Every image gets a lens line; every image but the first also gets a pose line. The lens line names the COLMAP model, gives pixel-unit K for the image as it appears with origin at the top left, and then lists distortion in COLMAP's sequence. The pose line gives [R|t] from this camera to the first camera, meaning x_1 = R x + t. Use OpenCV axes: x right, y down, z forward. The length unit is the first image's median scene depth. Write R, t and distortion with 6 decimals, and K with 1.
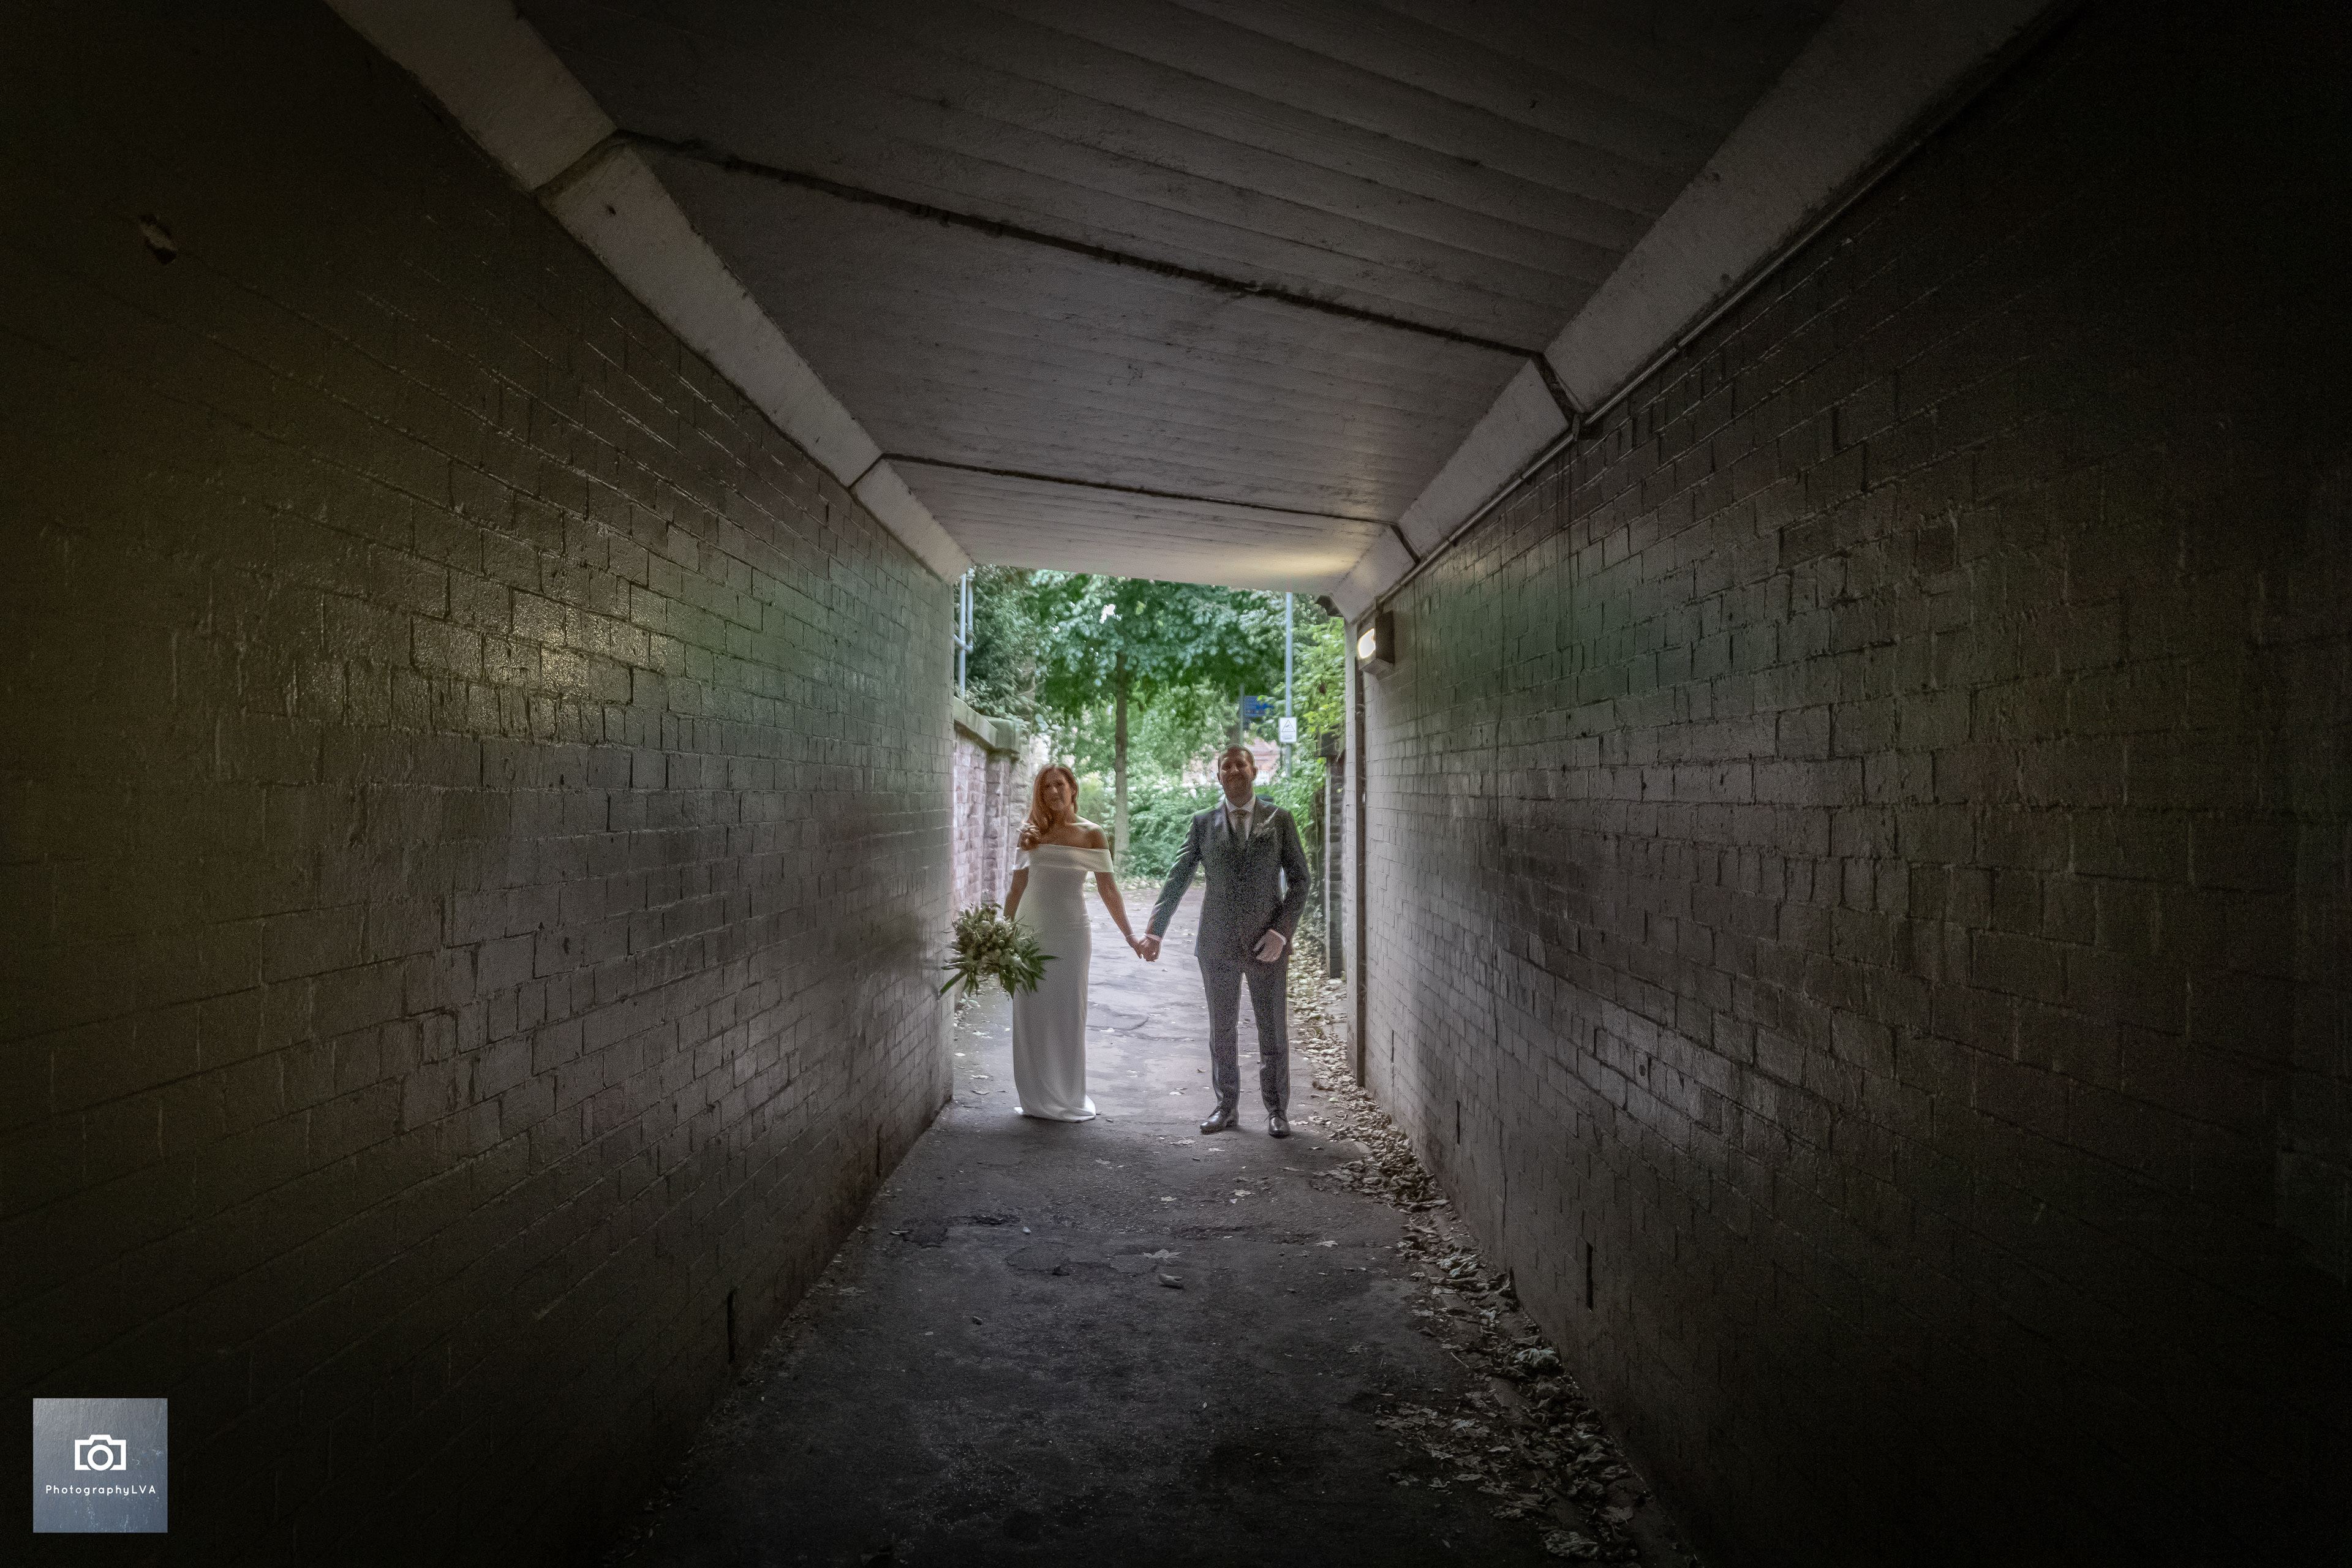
lens RADIAL K [[1644.6, 0, 1176.0], [0, 1644.6, 784.0], [0, 0, 1]] dist [0.002865, 0.000339]
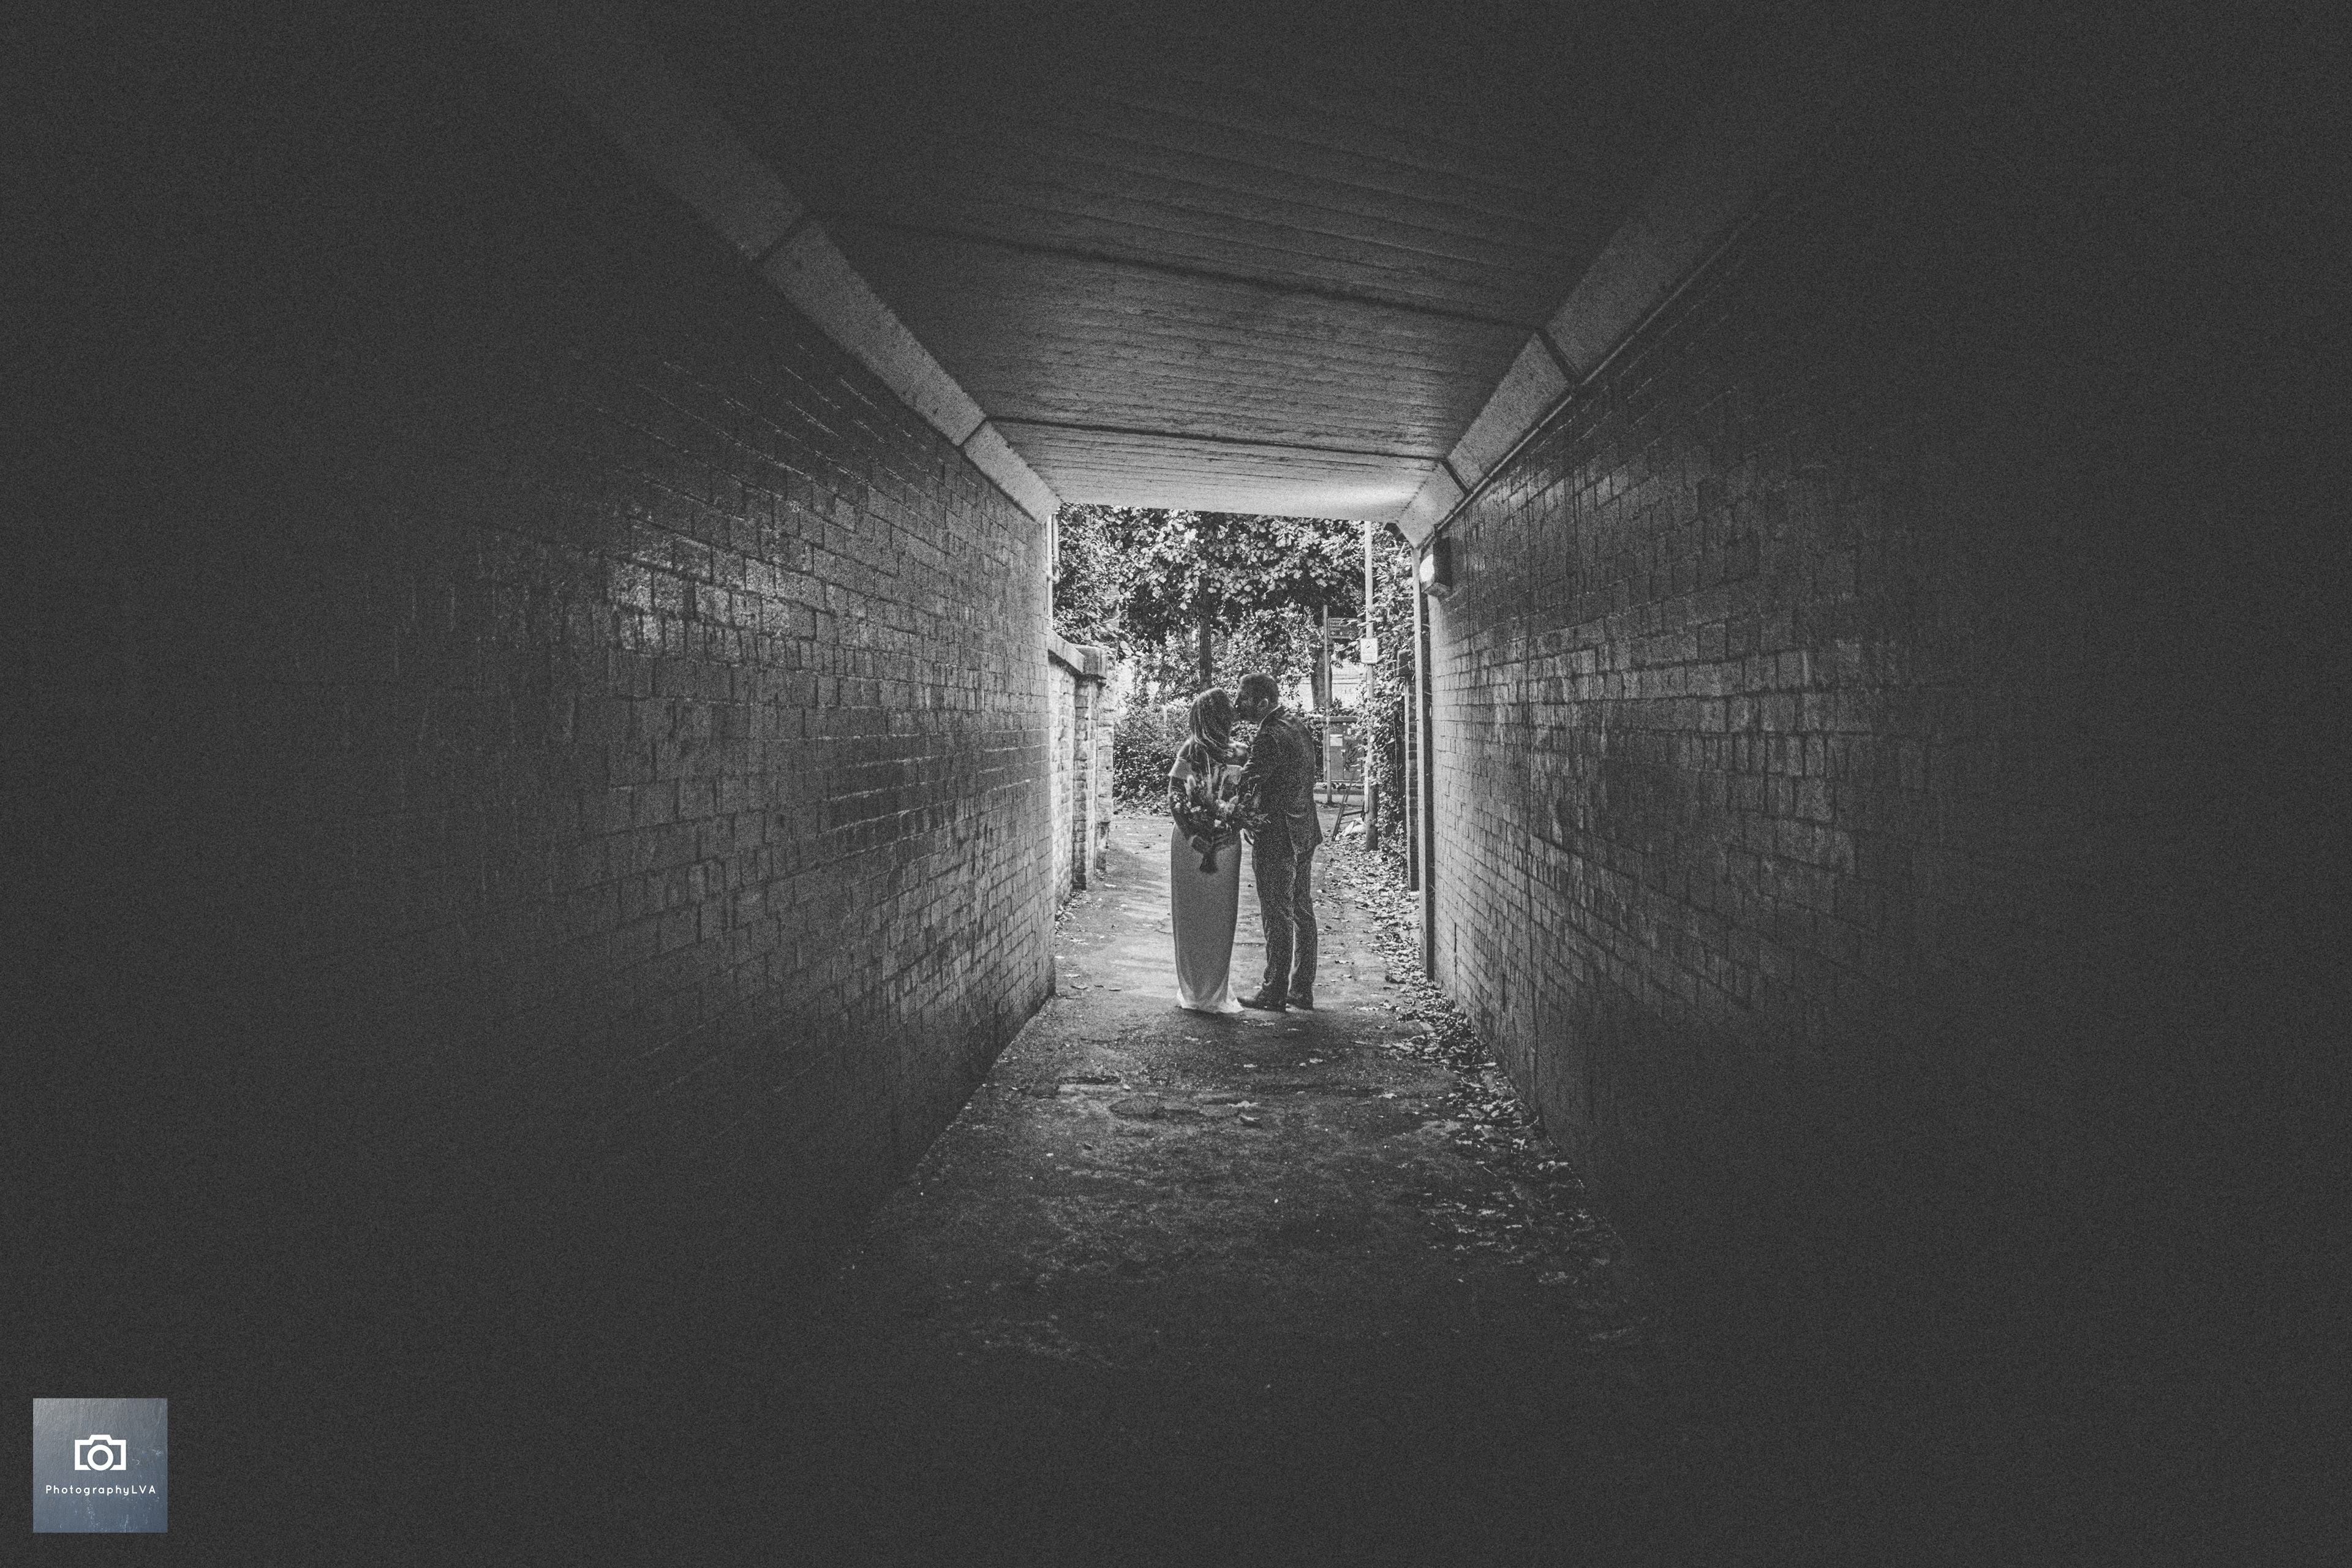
lens RADIAL K [[1702.8, 0, 1176.0], [0, 1702.8, 784.0], [0, 0, 1]] dist [-0.163708, 0.000108]
pose [[0.998418, -0.018749, -0.053005, 0.011113], [0.020991, 0.998894, 0.042064, 0.008846], [0.052158, -0.043110, 0.997708, -0.179870]]
